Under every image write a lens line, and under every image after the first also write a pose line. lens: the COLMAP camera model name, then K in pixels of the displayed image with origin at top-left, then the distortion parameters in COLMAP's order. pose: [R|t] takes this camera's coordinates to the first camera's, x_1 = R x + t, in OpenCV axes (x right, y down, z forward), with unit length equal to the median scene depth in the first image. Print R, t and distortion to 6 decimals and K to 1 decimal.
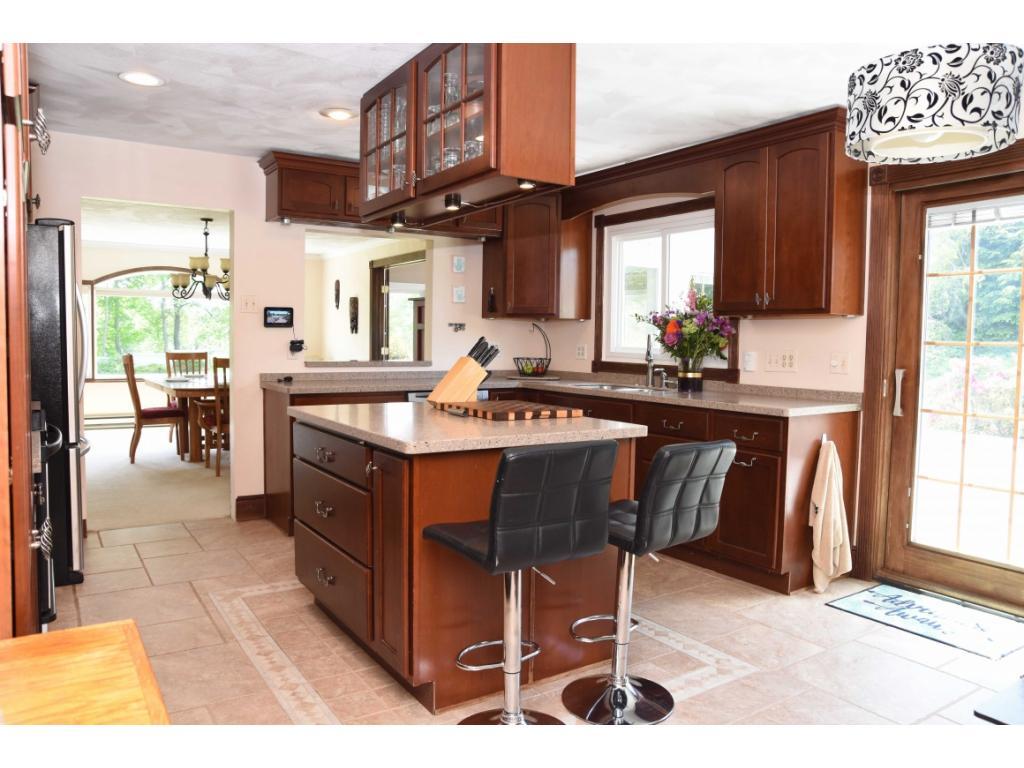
lens RADIAL K [[749.4, 0, 515.0], [0, 749.4, 386.9], [0, 0, 1]] dist [-0.121277, 0.087244]
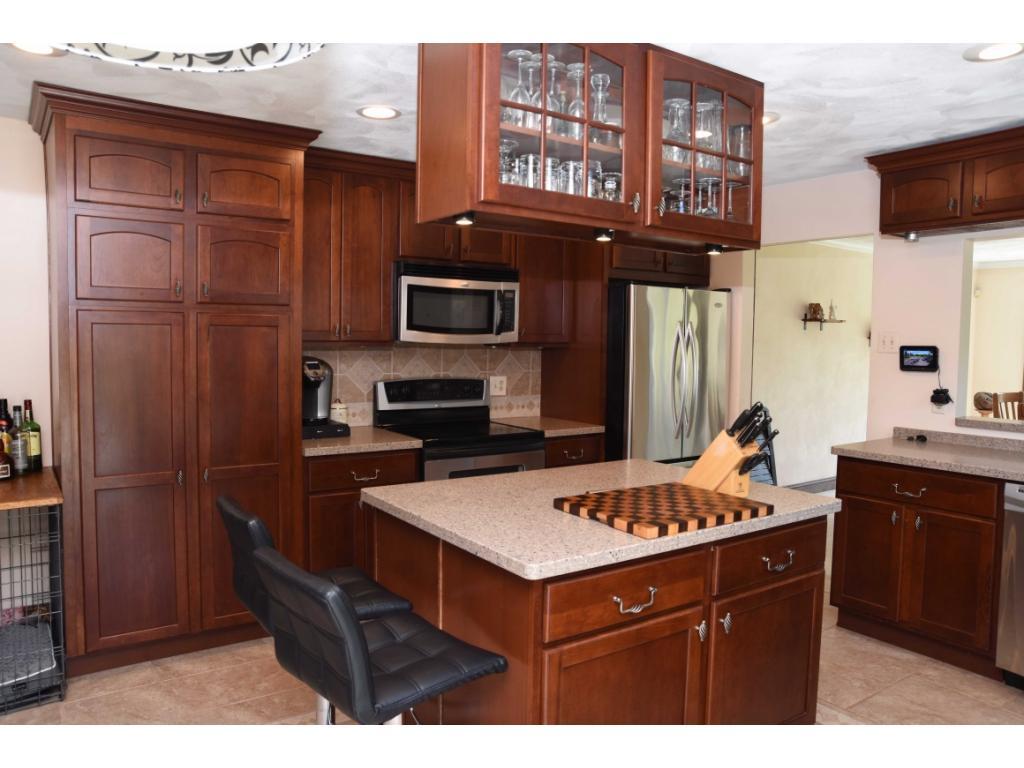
lens RADIAL K [[749.4, 0, 504.2], [0, 749.4, 385.8], [0, 0, 1]] dist [-0.121277, 0.087244]
pose [[0.013442, 0.047667, -0.998773, 0.434836], [-0.073748, 0.996190, 0.046552, -0.066680], [0.997186, 0.073031, 0.016906, 0.533462]]
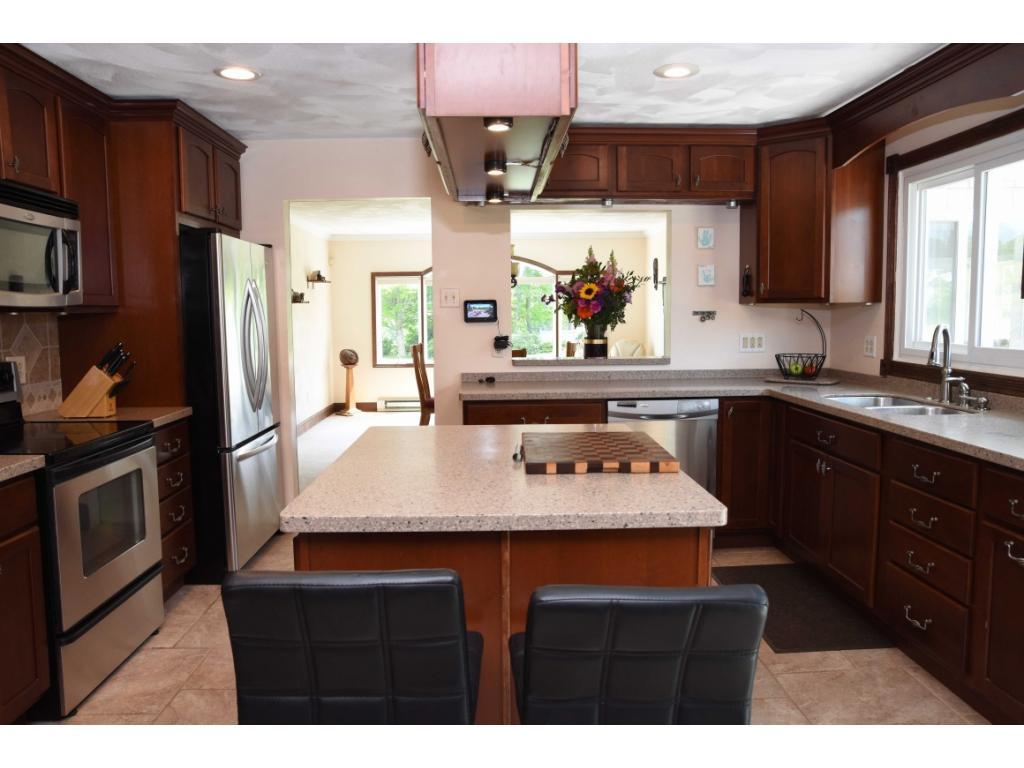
lens RADIAL K [[749.4, 0, 509.5], [0, 749.4, 384.7], [0, 0, 1]] dist [-0.121277, 0.087244]
pose [[0.850318, 0.026571, -0.525597, 0.188072], [-0.009494, 0.999337, 0.035162, -0.035732], [0.526183, -0.024908, 0.850007, 0.232091]]
